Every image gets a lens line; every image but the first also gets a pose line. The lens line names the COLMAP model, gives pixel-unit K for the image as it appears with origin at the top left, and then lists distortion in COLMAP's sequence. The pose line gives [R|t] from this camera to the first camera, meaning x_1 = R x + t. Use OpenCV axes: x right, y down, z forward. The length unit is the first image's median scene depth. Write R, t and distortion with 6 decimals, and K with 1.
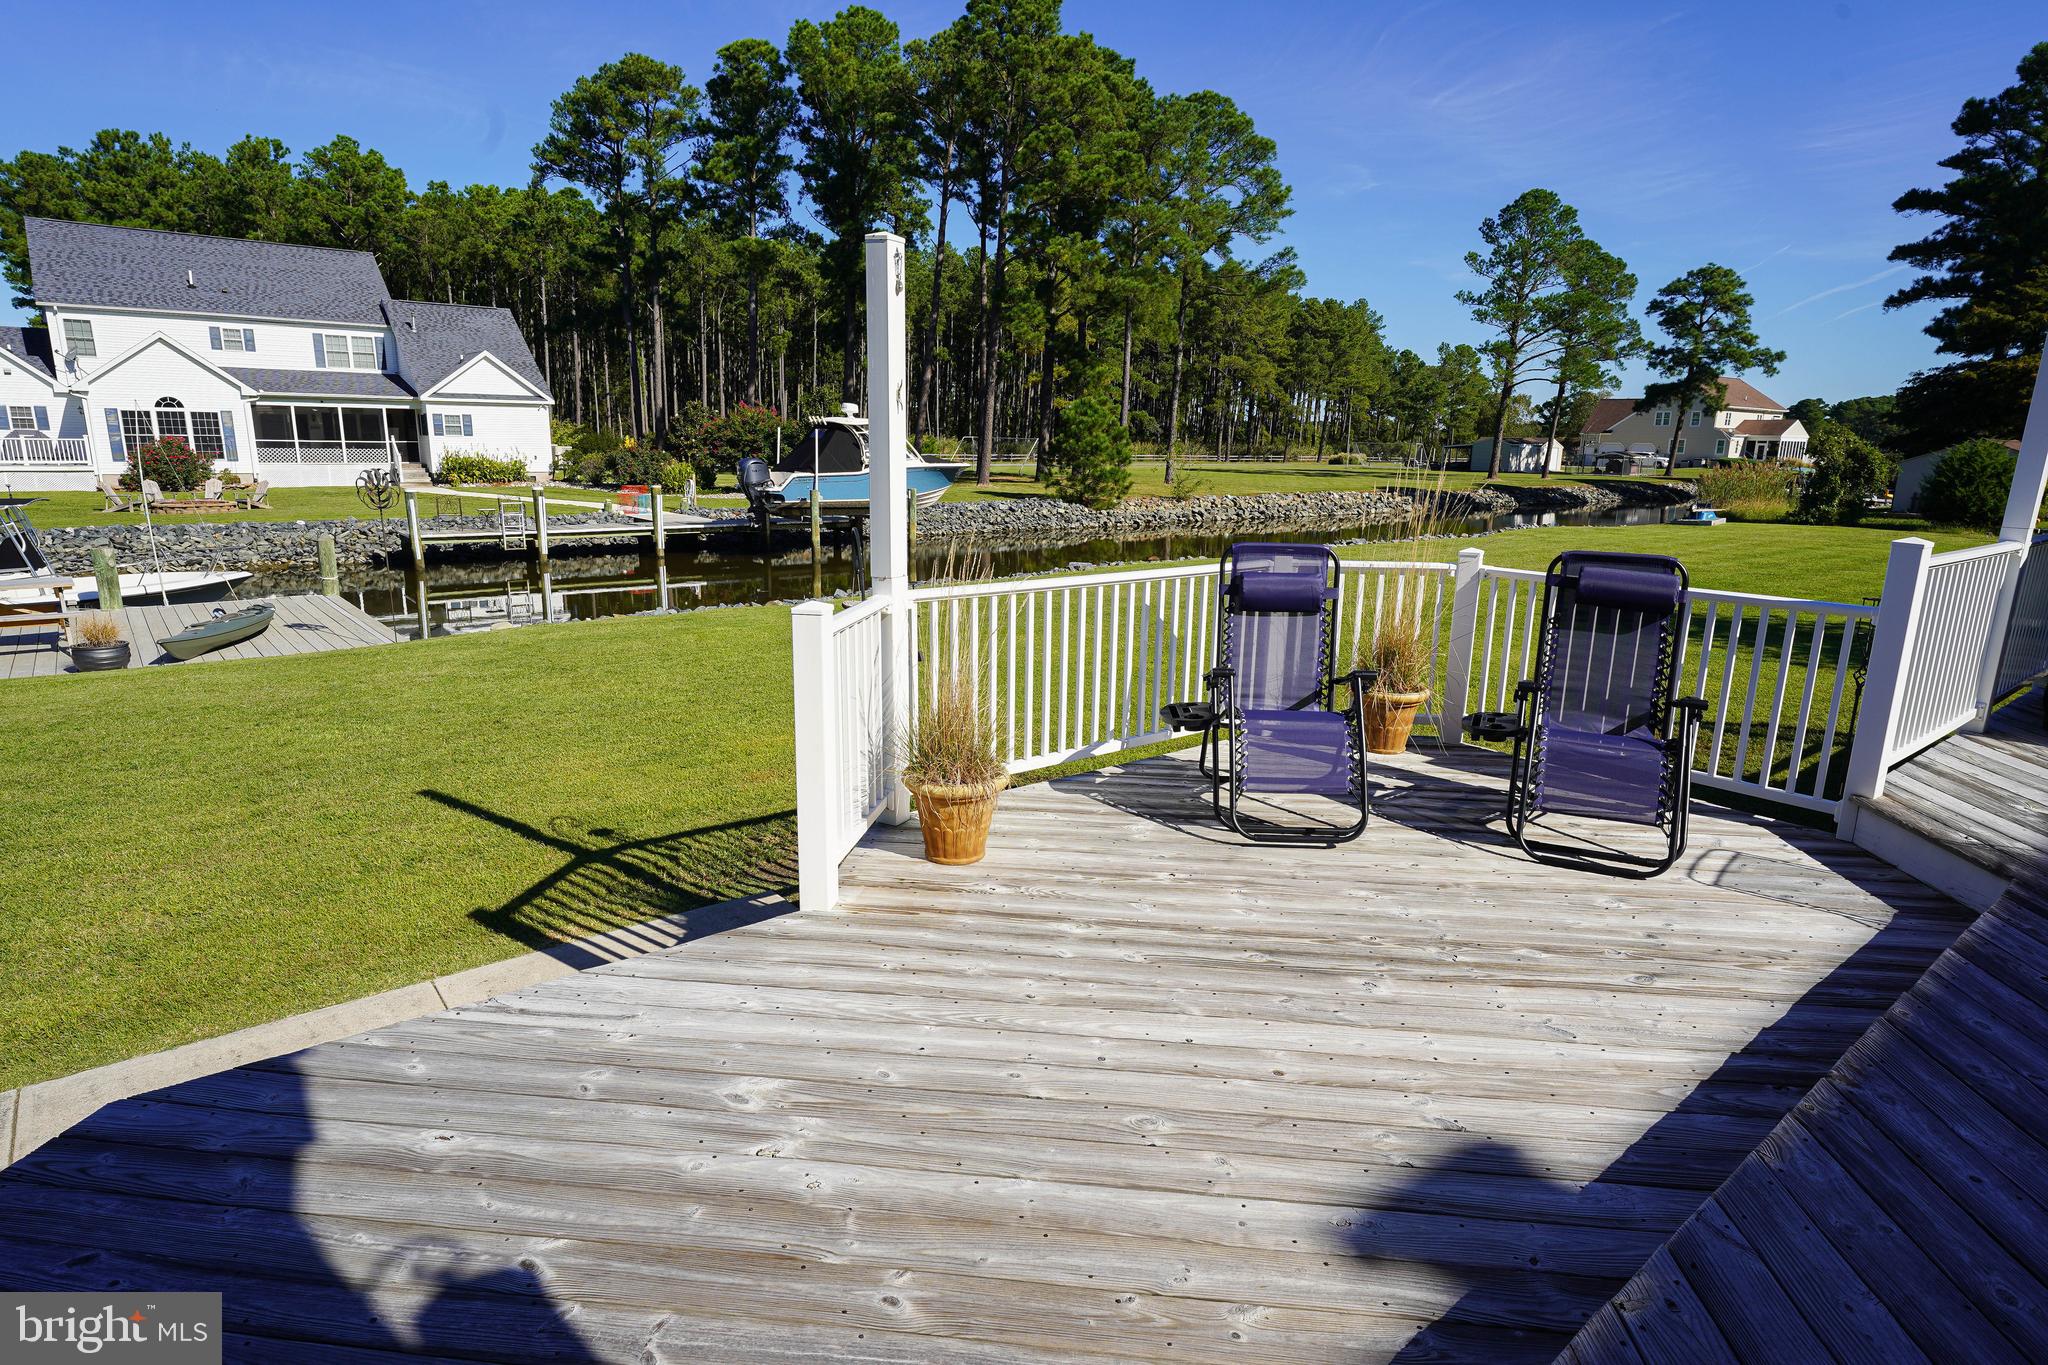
lens RADIAL K [[1096.5, 0, 1018.3], [0, 1096.5, 684.7], [0, 0, 1]] dist [-0.001010, 0.001216]
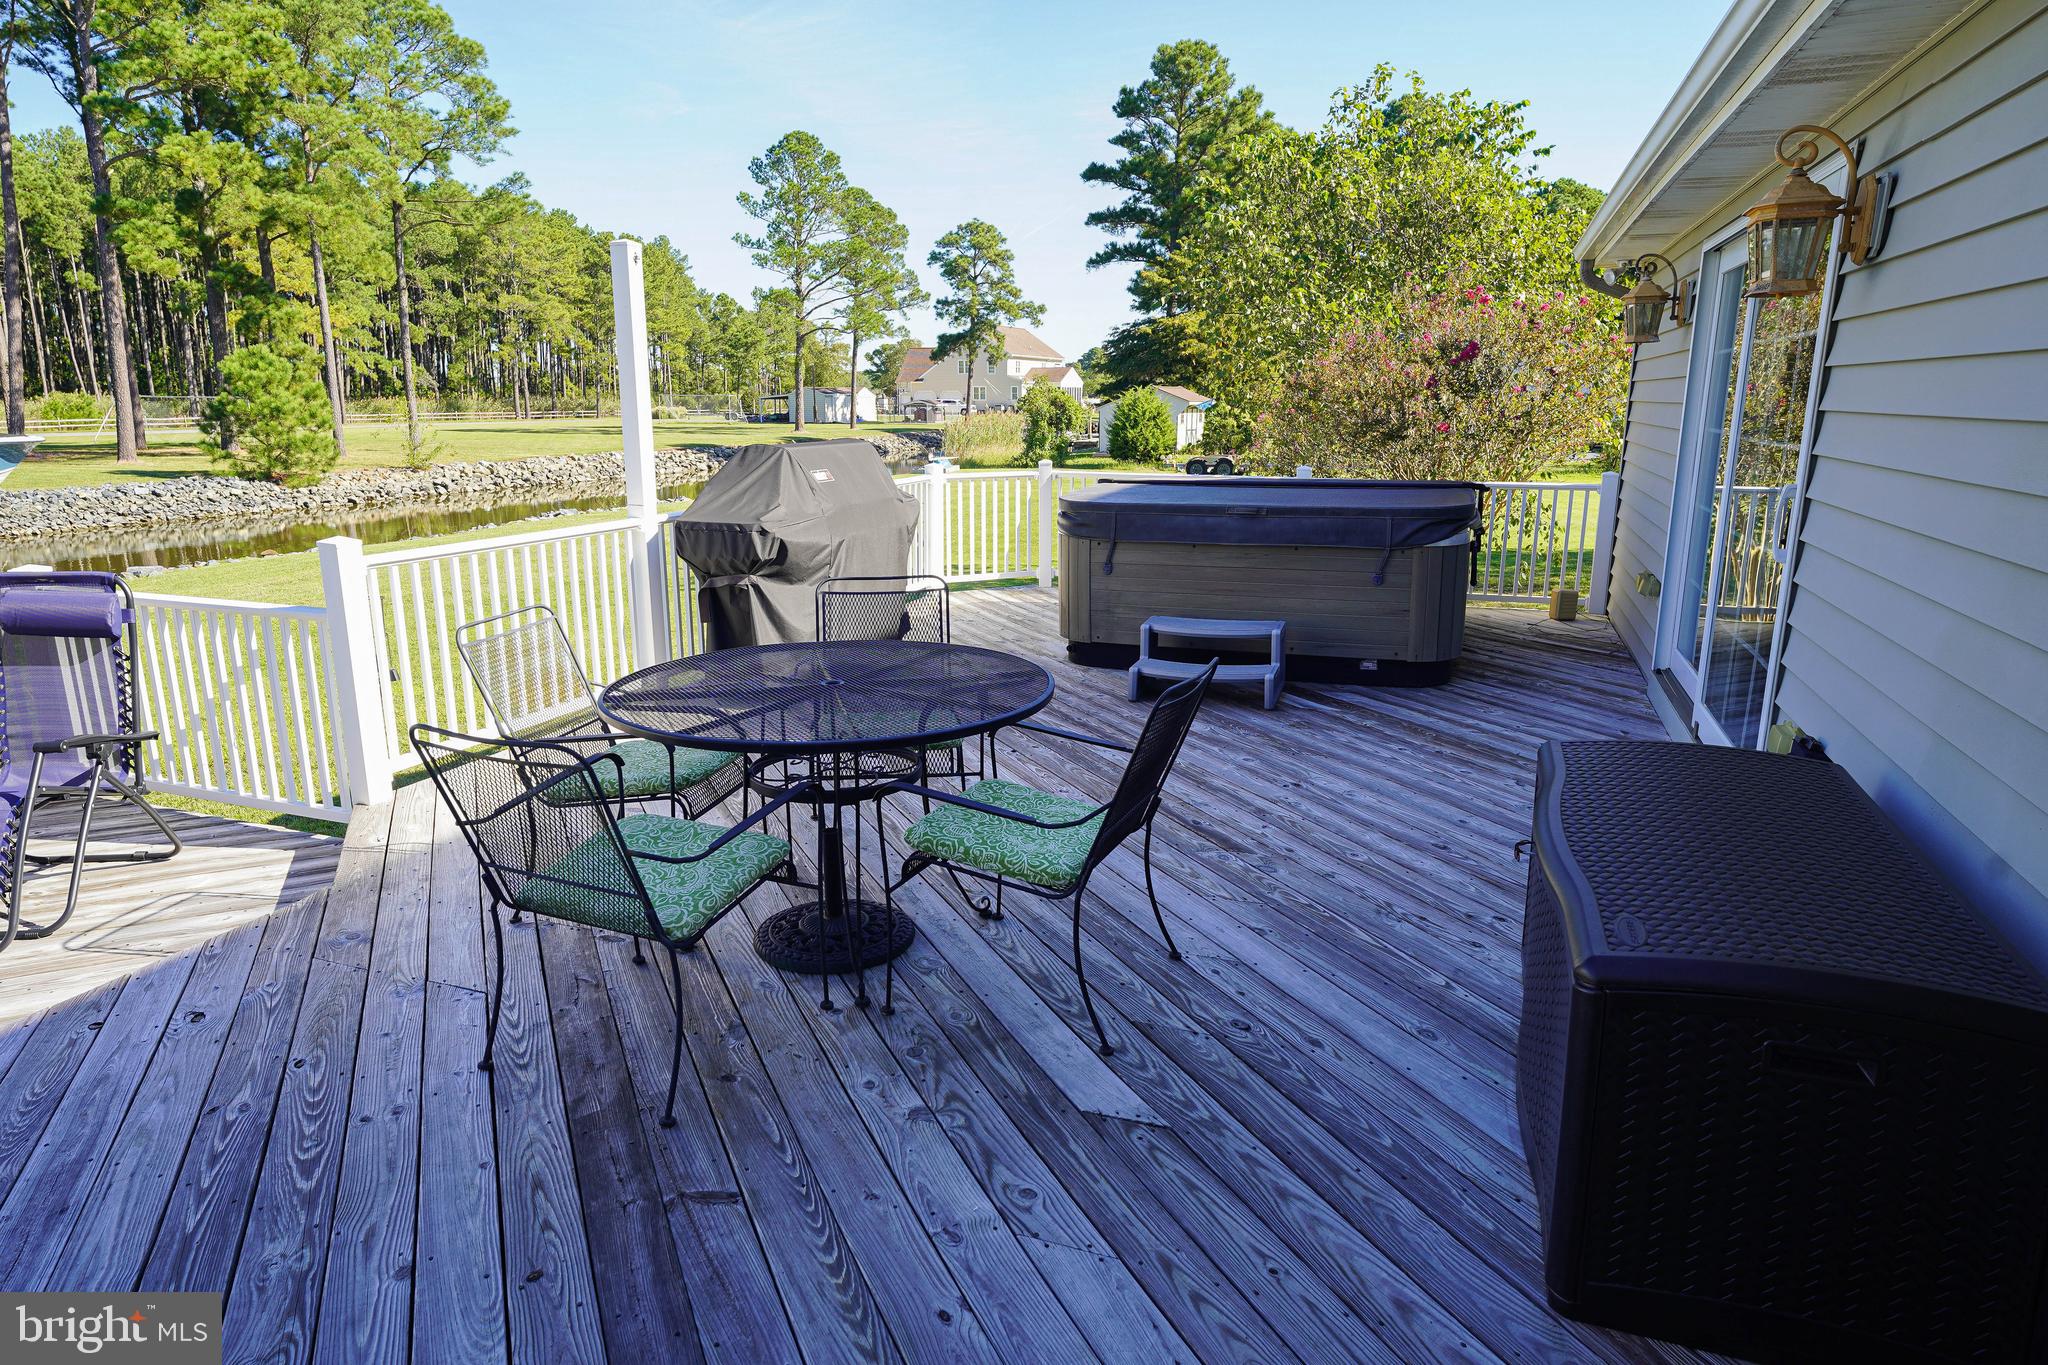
lens RADIAL K [[1199.2, 0, 1024.0], [0, 1199.2, 682.5], [0, 0, 1]] dist [0.006964, 0.000155]
pose [[0.855369, -0.136265, 0.499775, 0.057142], [0.126599, 0.990516, 0.053392, 0.000971], [-0.502311, 0.017601, 0.864508, -0.016119]]
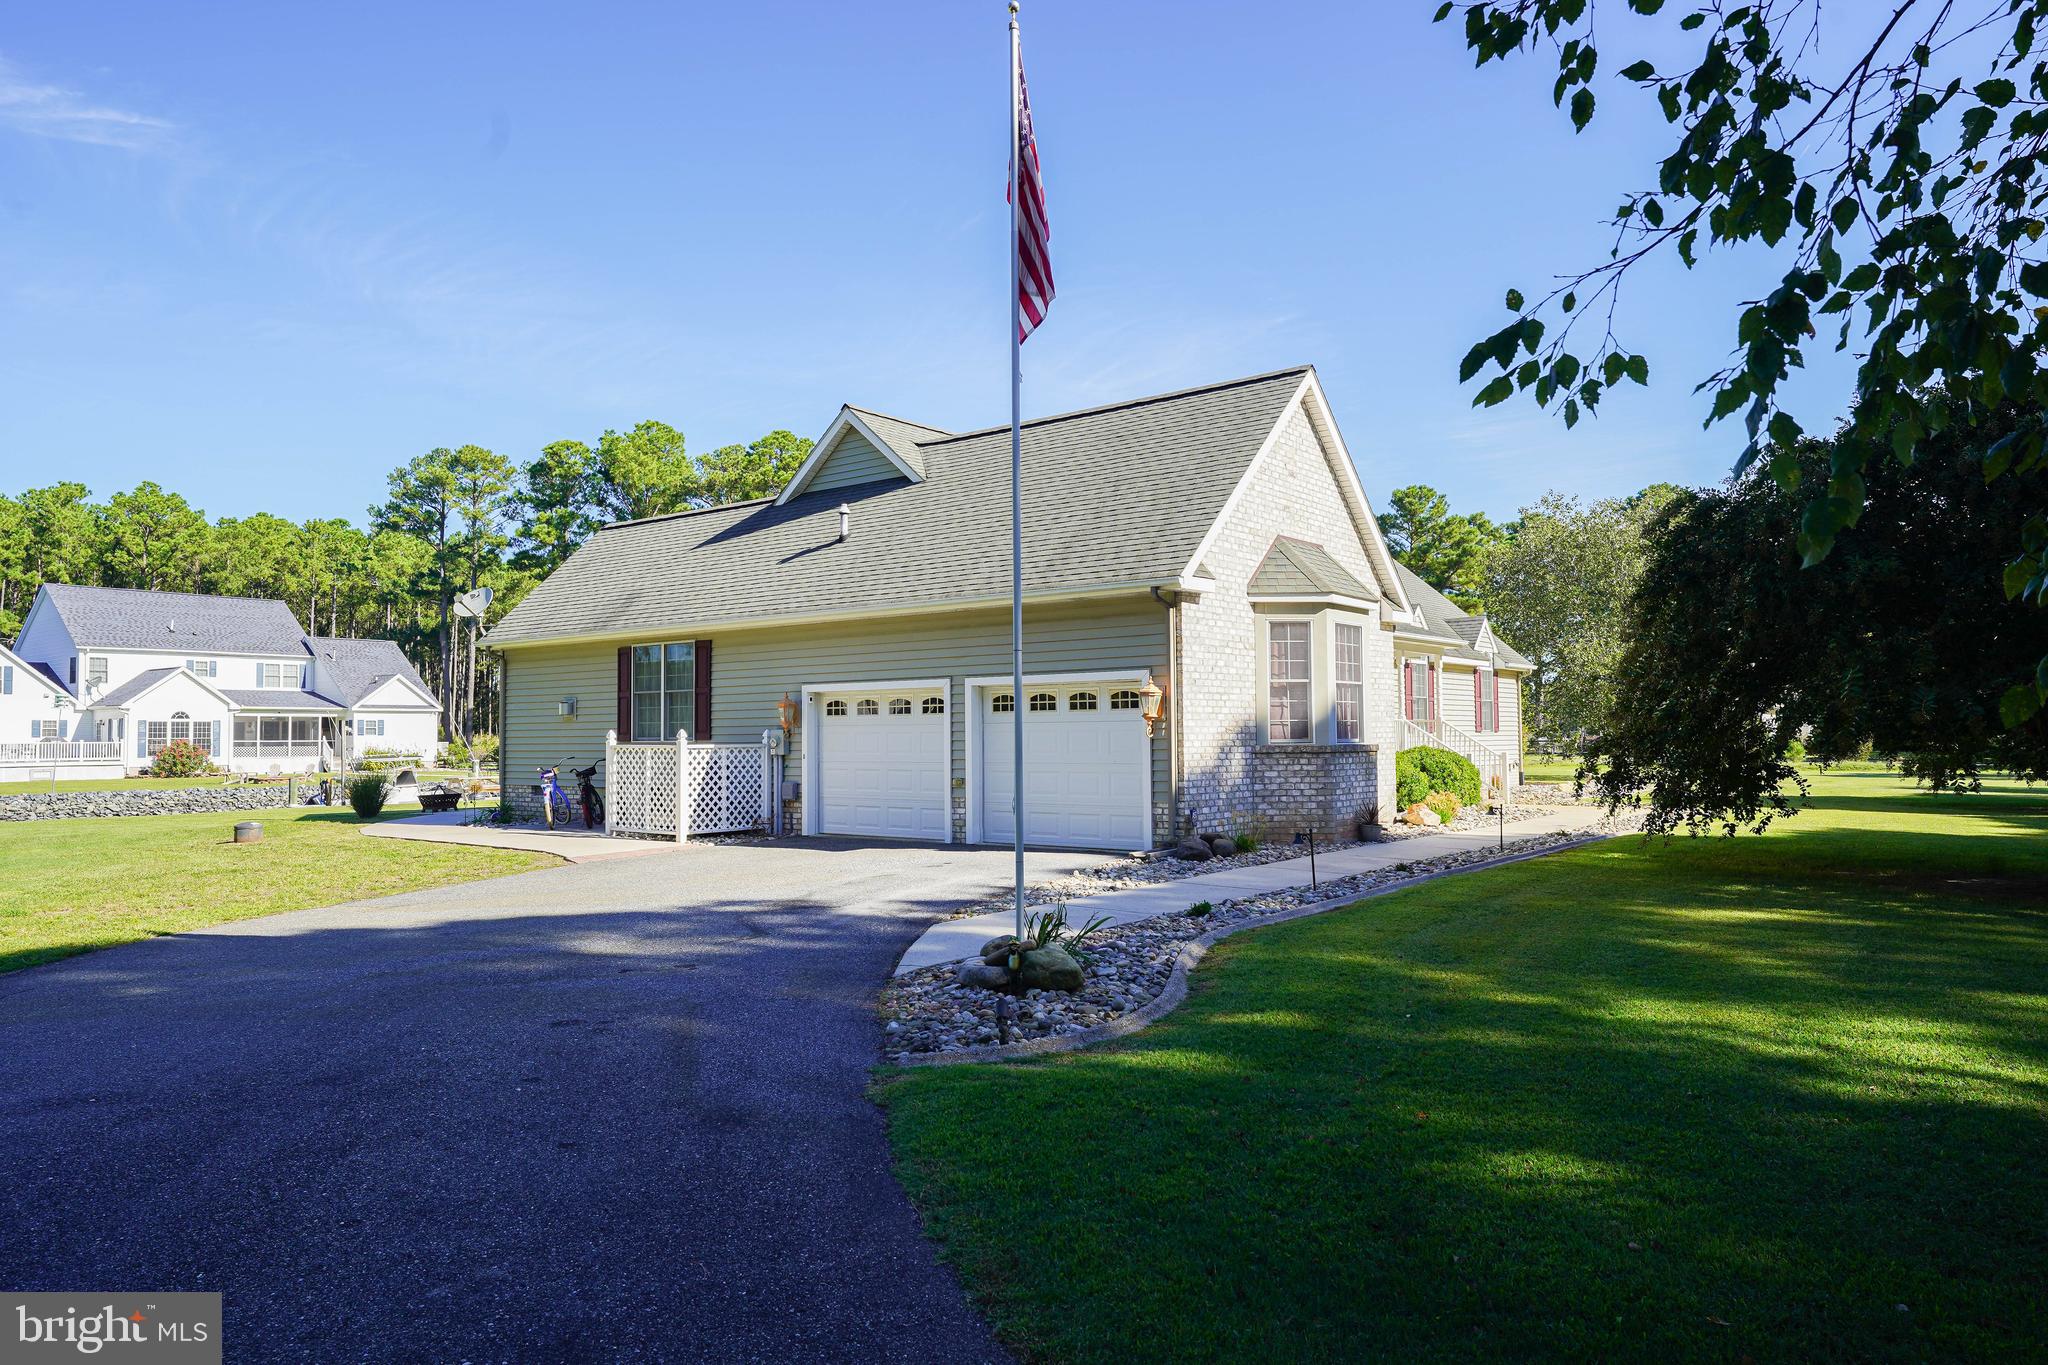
lens RADIAL K [[1357.1, 0, 1016.9], [0, 1357.1, 682.2], [0, 0, 1]] dist [0.030472, -0.000668]
pose [[0.974152, -0.013430, 0.225494, -0.099095], [0.071194, 0.965611, -0.250054, 0.154070], [-0.214381, 0.259644, 0.941608, -0.635666]]
